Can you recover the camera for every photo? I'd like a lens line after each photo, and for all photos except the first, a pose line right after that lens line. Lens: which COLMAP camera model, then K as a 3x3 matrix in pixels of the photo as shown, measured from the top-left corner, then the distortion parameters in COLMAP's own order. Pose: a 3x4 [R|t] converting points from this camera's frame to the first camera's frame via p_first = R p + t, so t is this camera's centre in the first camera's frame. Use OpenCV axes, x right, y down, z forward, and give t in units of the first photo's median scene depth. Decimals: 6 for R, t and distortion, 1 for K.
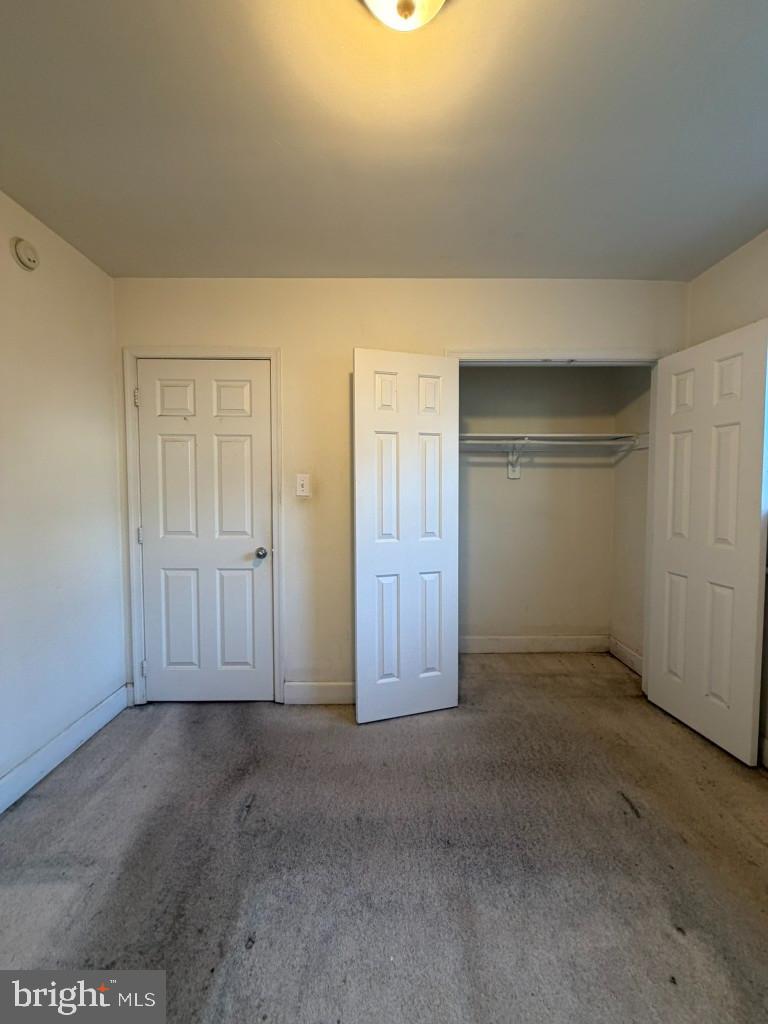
lens RADIAL K [[418.3, 0, 383.7], [0, 418.3, 510.6], [0, 0, 1]] dist [0.002019, 0.000080]
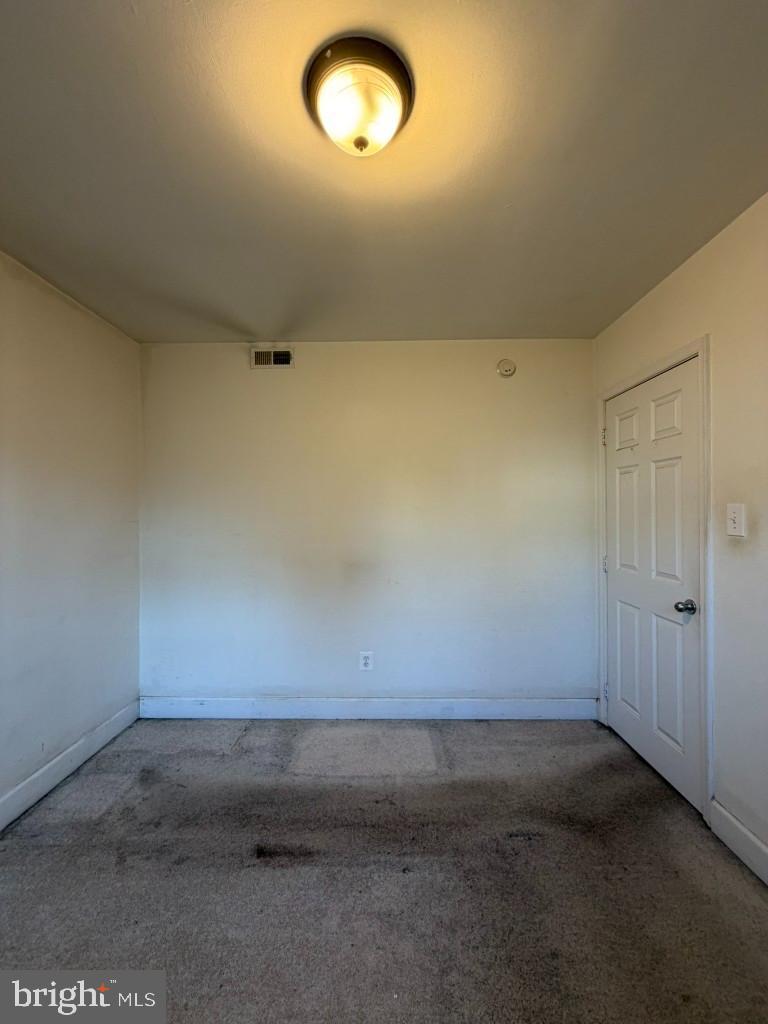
lens RADIAL K [[418.3, 0, 383.7], [0, 418.3, 510.6], [0, 0, 1]] dist [0.002019, 0.000080]
pose [[-0.036087, -0.004396, -0.999339, 0.511425], [-0.051403, 0.998675, -0.002537, -0.045511], [0.998026, 0.051277, -0.036265, 0.470148]]
